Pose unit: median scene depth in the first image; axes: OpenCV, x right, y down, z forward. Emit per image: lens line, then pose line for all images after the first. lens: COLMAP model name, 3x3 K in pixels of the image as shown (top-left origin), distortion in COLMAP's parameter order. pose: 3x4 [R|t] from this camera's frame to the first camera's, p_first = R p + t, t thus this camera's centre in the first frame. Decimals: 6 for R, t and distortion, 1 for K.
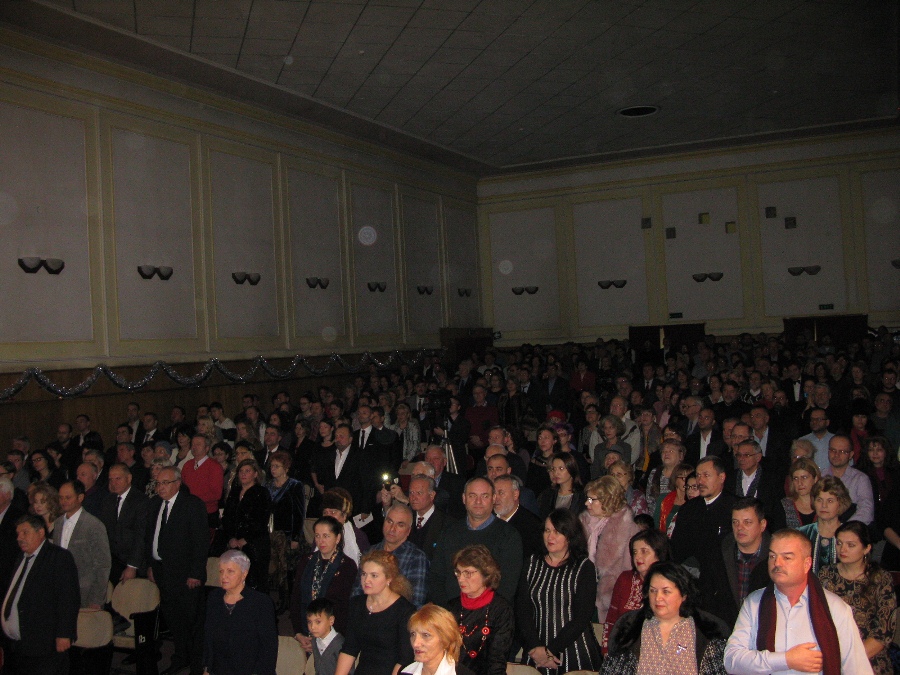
lens RADIAL K [[902.1, 0, 444.5], [0, 902.1, 328.2], [0, 0, 1]] dist [-0.131961, 0.000000]
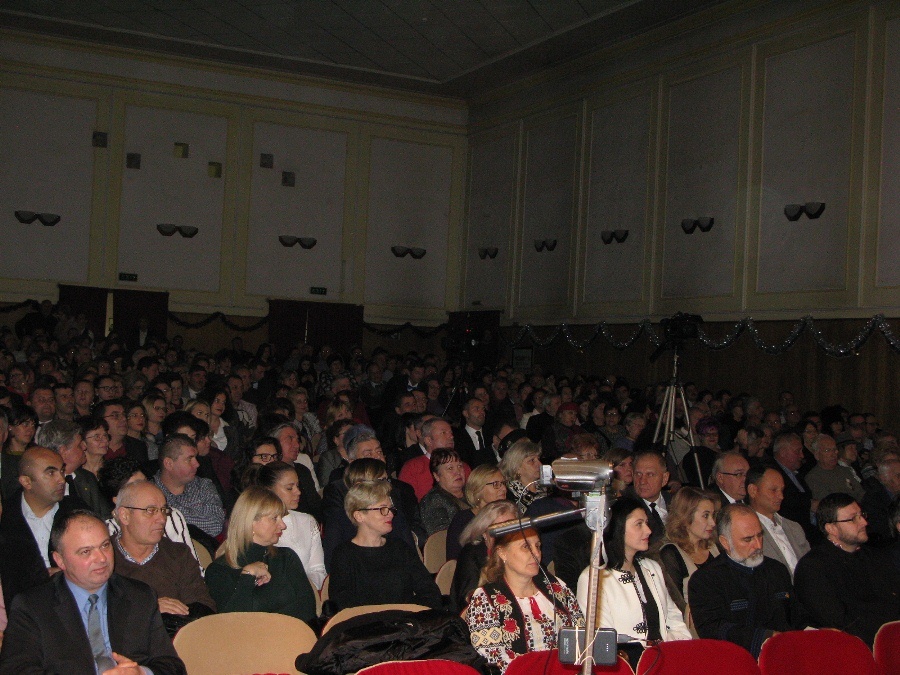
lens RADIAL K [[1246.1, 0, 439.6], [0, 1246.1, 328.9], [0, 0, 1]] dist [-0.026808, 0.000000]
pose [[0.597672, 0.083418, 0.797389, -0.386860], [-0.107305, 0.993947, -0.023552, 0.024078], [-0.794527, -0.071488, 0.603005, 0.205433]]
